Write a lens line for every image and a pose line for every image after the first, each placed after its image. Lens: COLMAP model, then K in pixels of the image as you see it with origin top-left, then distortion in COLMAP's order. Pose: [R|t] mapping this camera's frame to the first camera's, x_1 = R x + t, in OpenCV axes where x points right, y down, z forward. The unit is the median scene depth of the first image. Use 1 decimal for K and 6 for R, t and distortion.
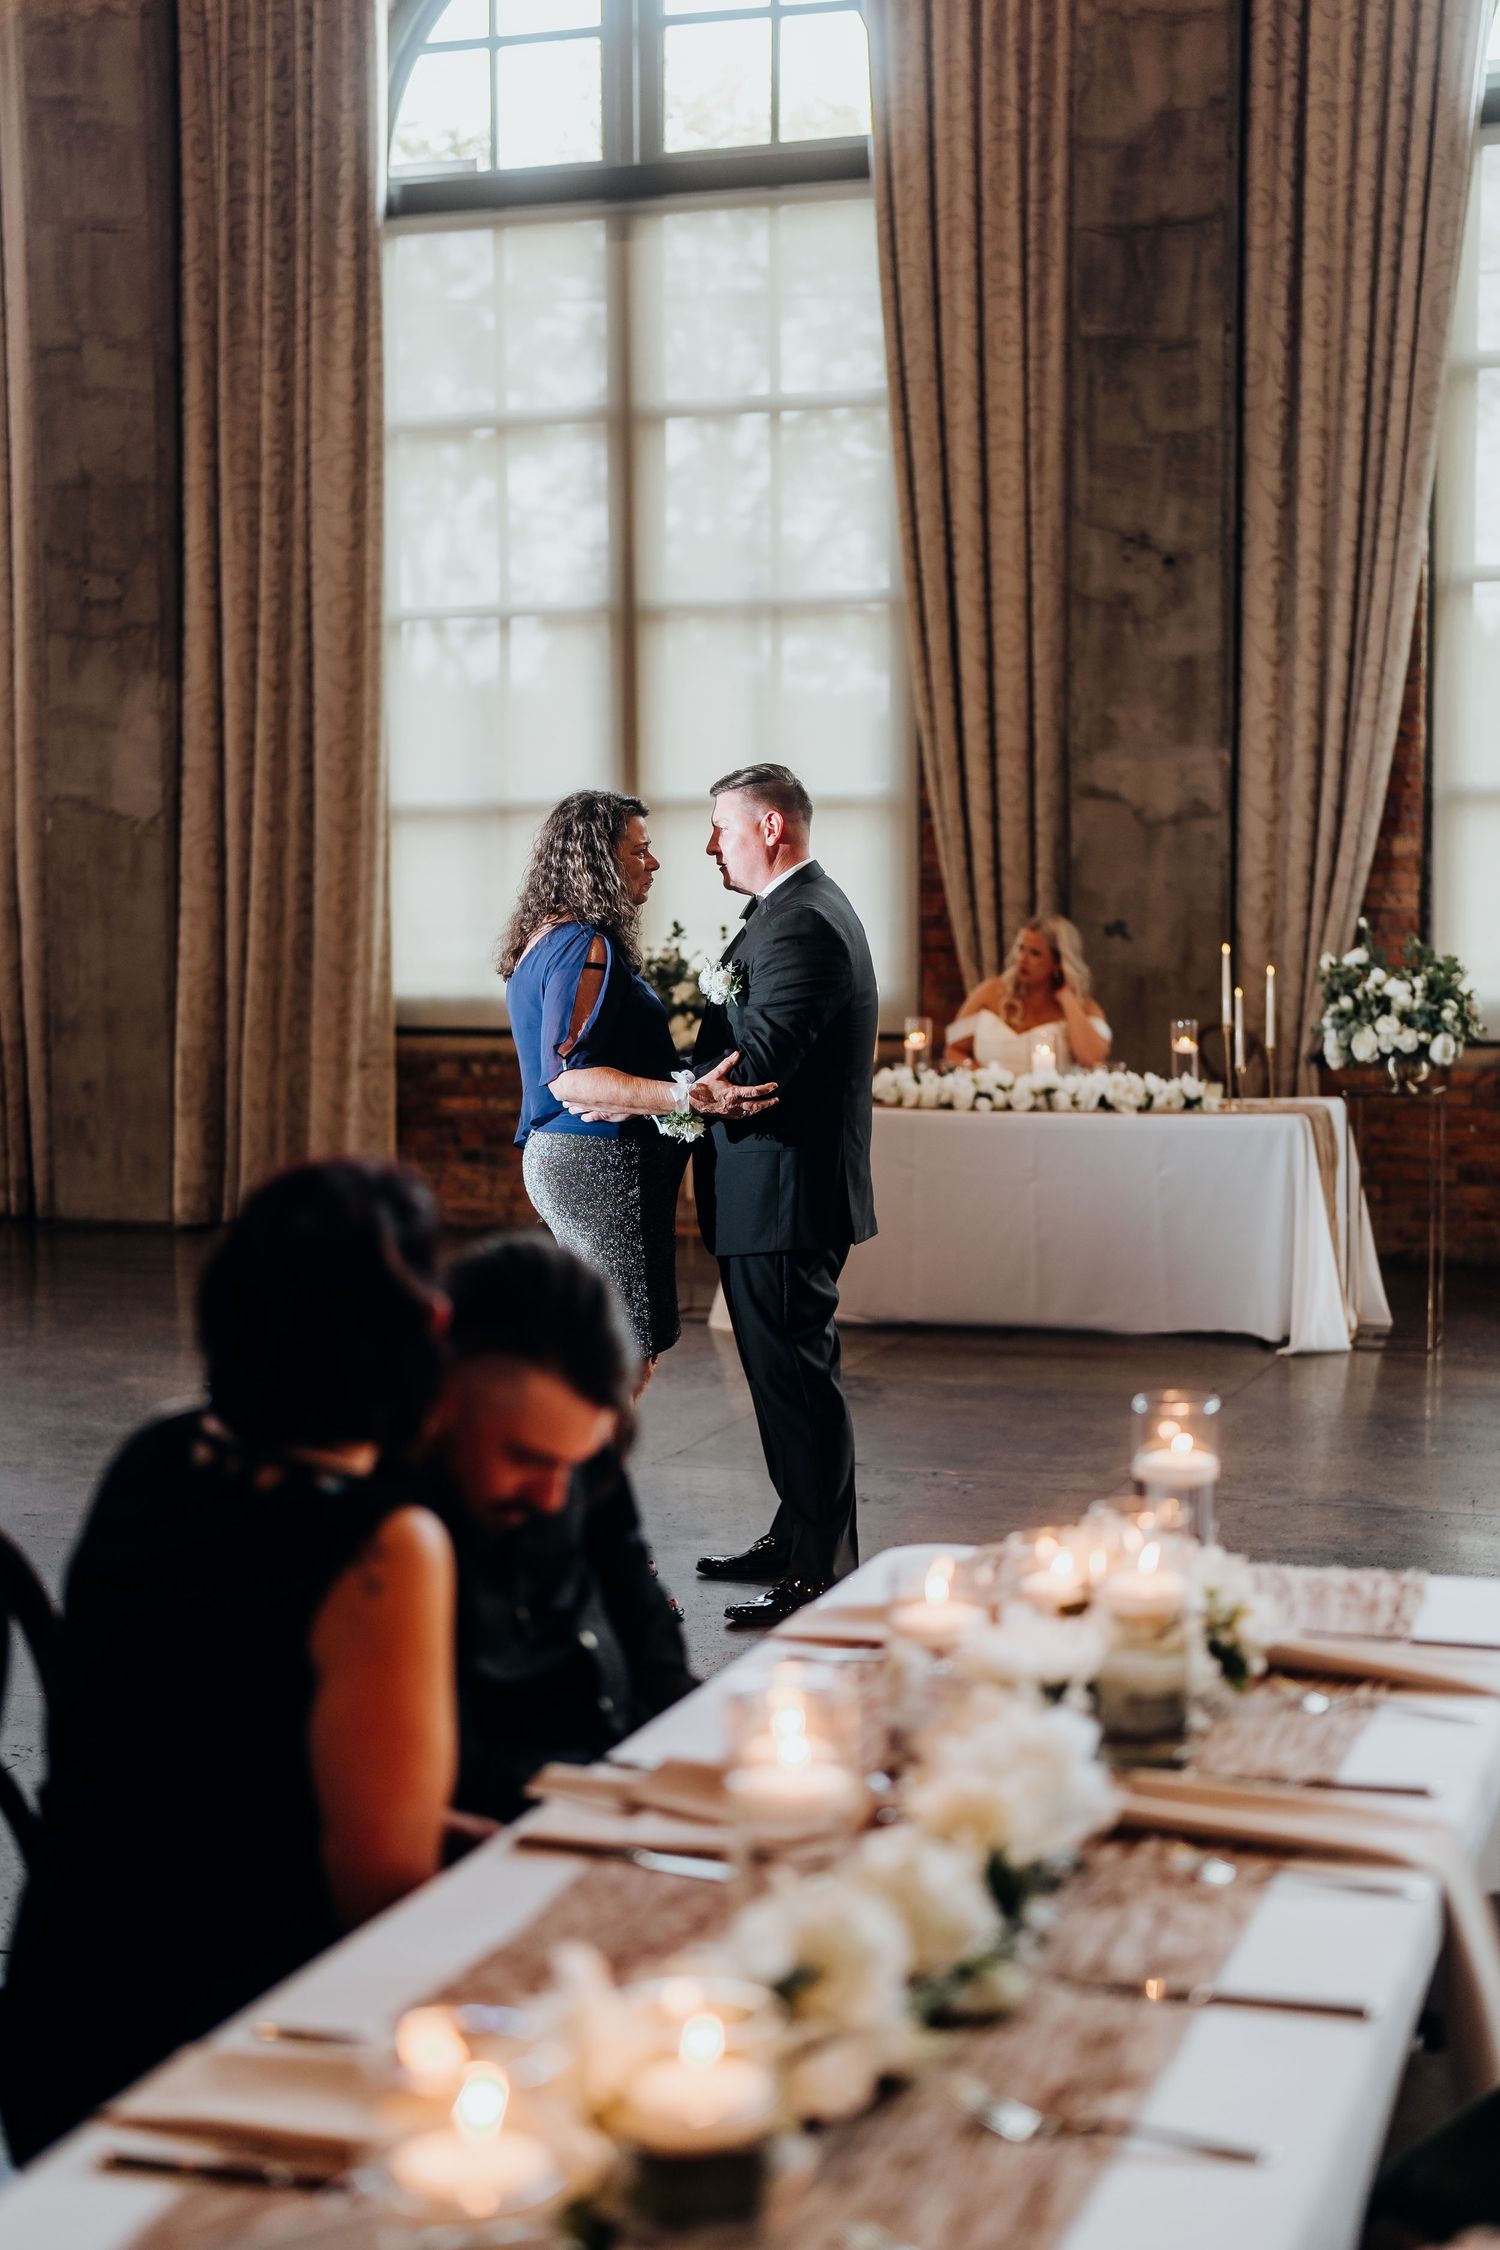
lens RADIAL K [[3282.7, 0, 782.3], [0, 3282.7, 1114.7], [0, 0, 1]] dist [-0.120428, 0.863812]
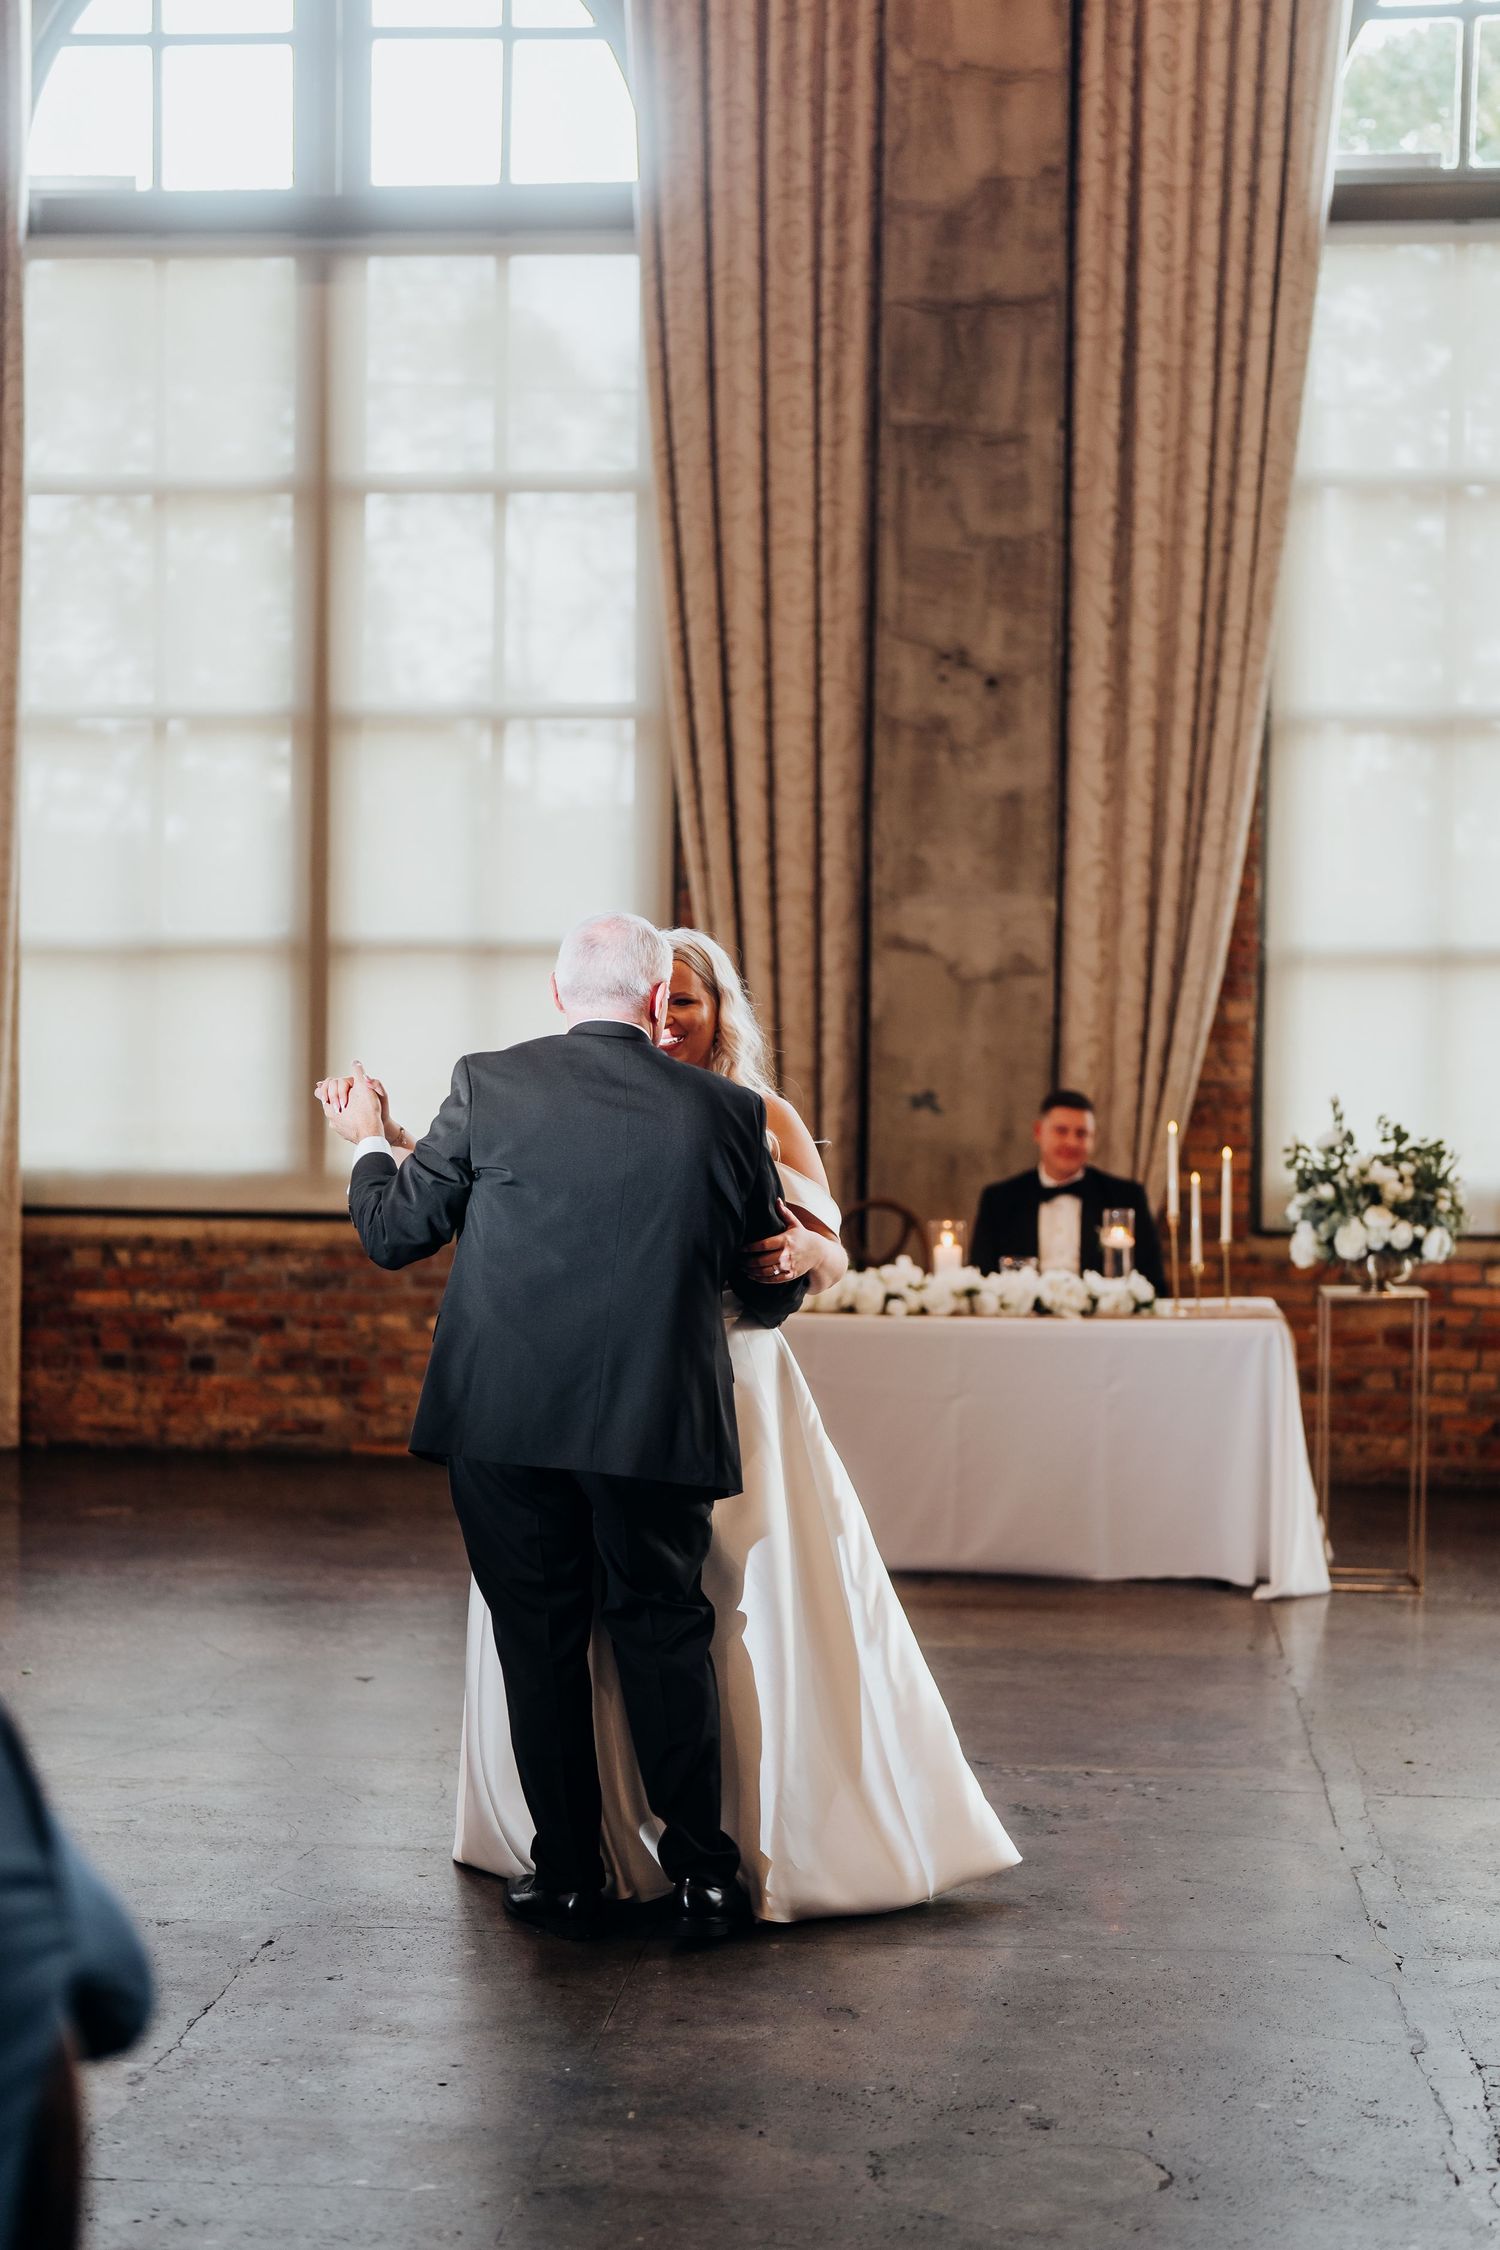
lens RADIAL K [[3432.0, 0, 784.6], [0, 3432.0, 1133.3], [0, 0, 1]] dist [-0.119722, 0.867767]
pose [[0.970728, 0.010788, 0.239939, -0.153429], [-0.000236, 0.999033, -0.043964, -0.007946], [-0.240182, 0.042621, 0.969792, 0.126472]]
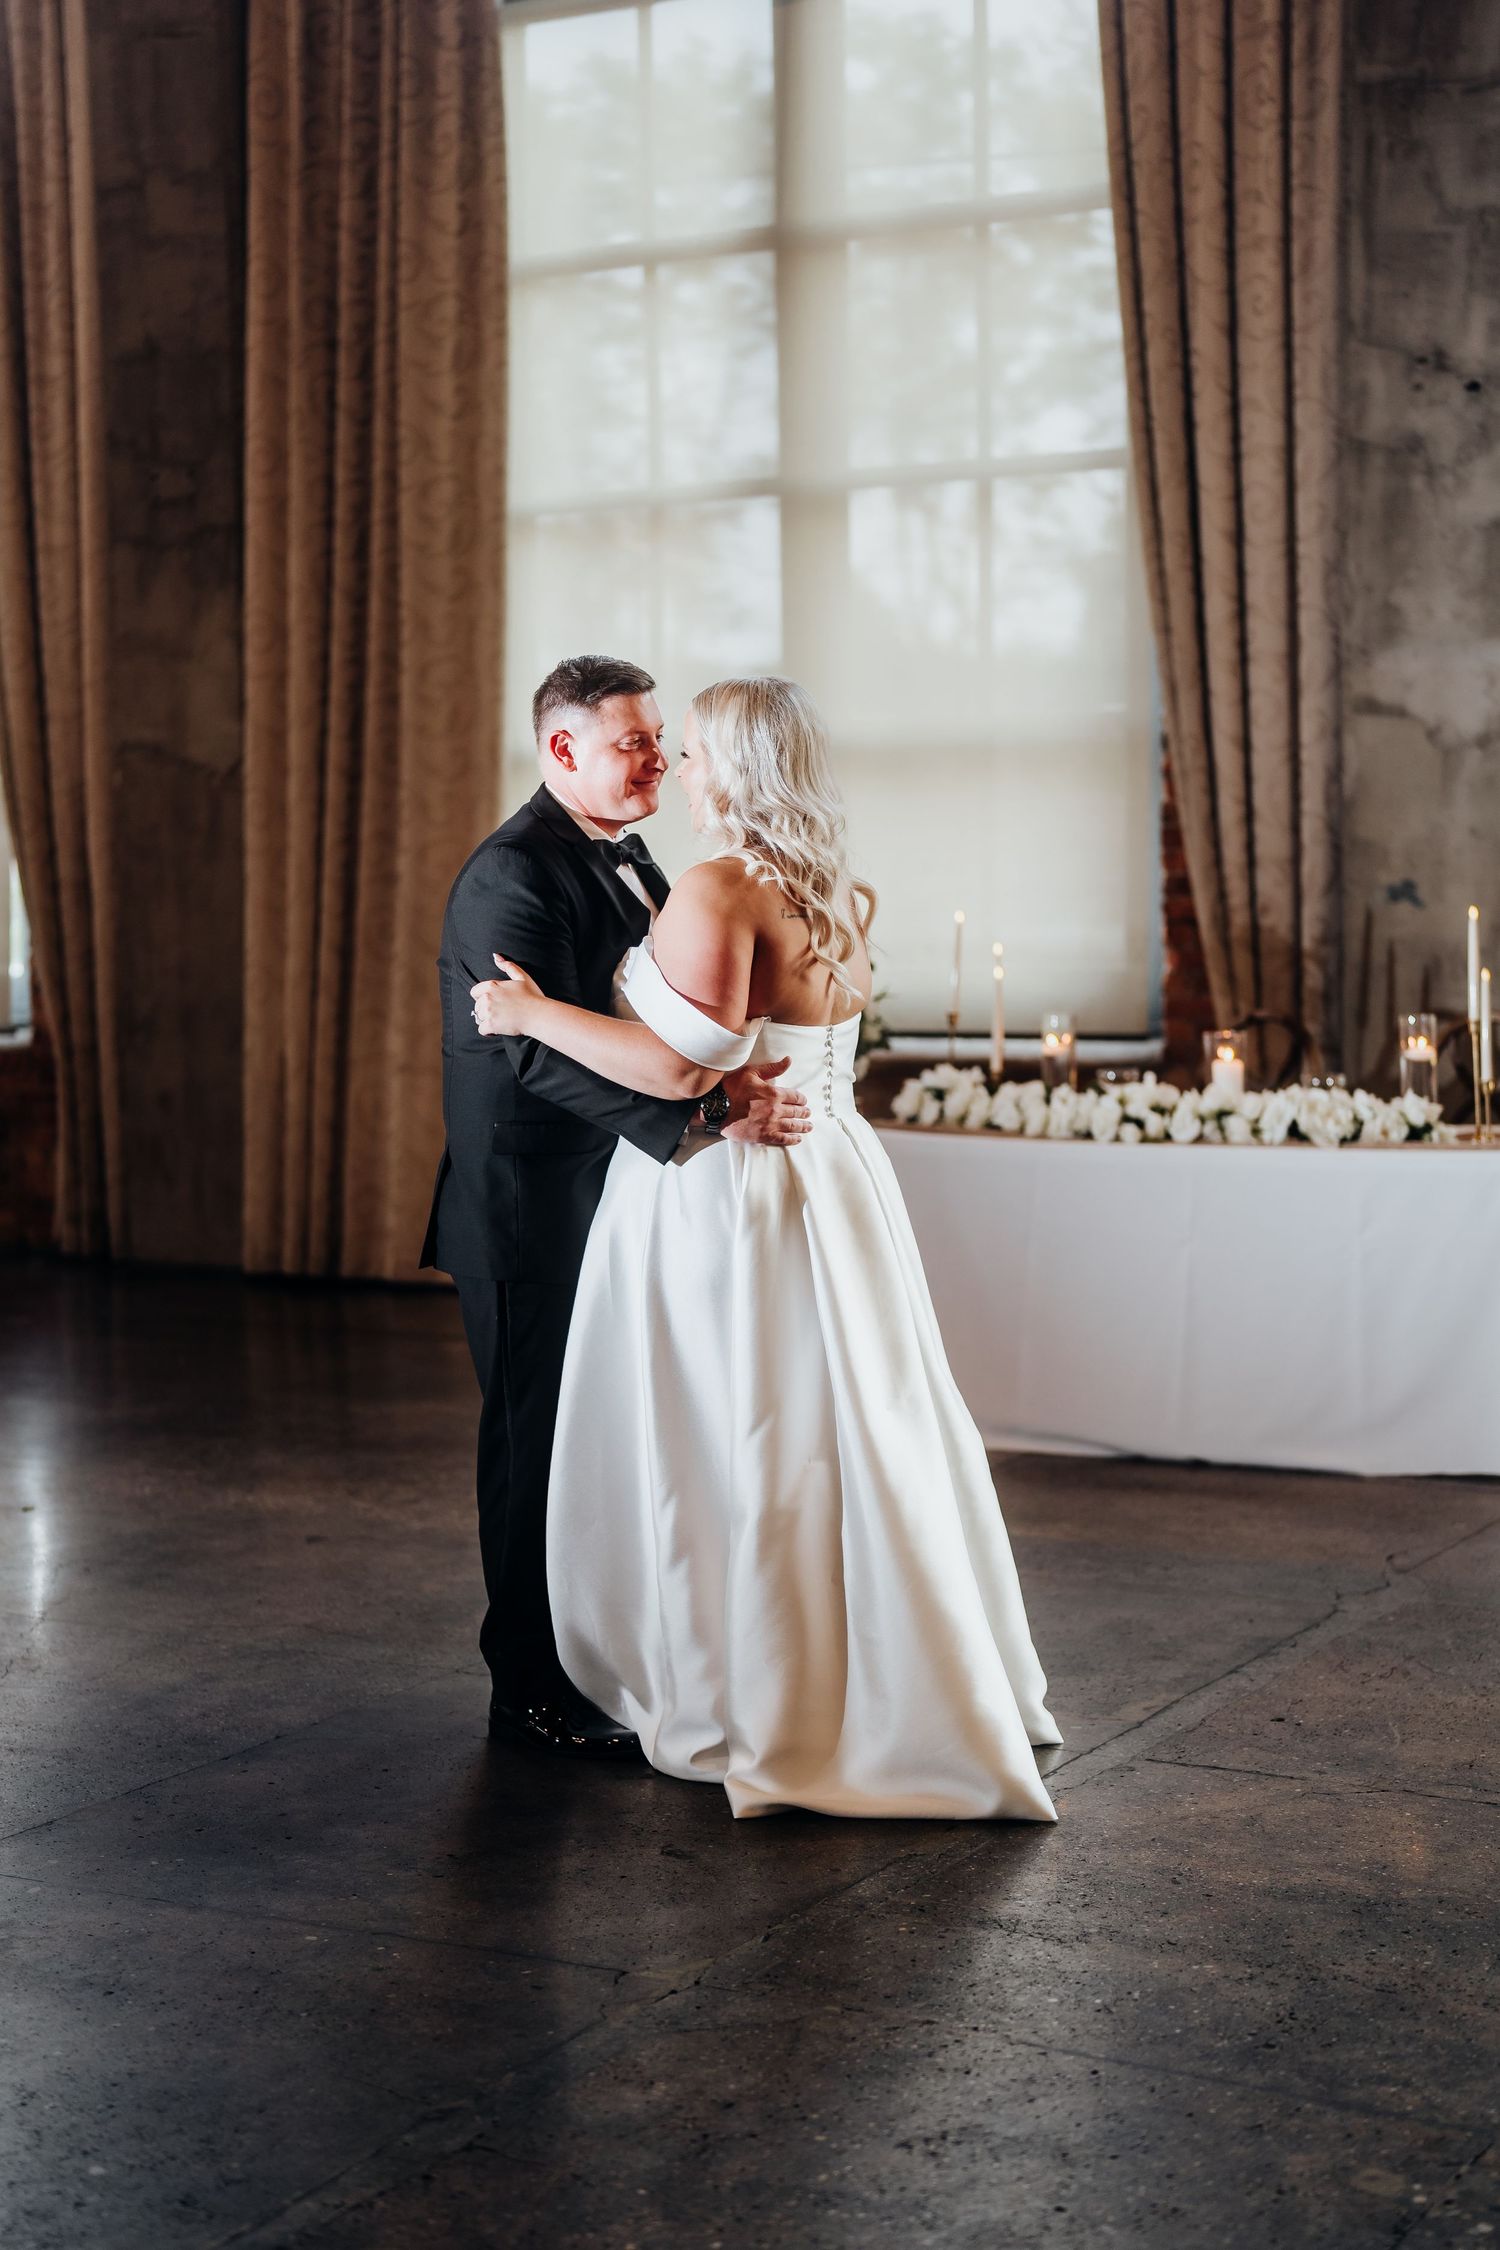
lens RADIAL K [[3452.7, 0, 752.7], [0, 3452.7, 1167.8], [0, 0, 1]] dist [-0.134071, 0.907288]
pose [[0.982306, 0.005487, -0.187202, 0.103788], [-0.002544, 0.999869, 0.015959, -0.006311], [0.187265, -0.015200, 0.982192, 0.209756]]
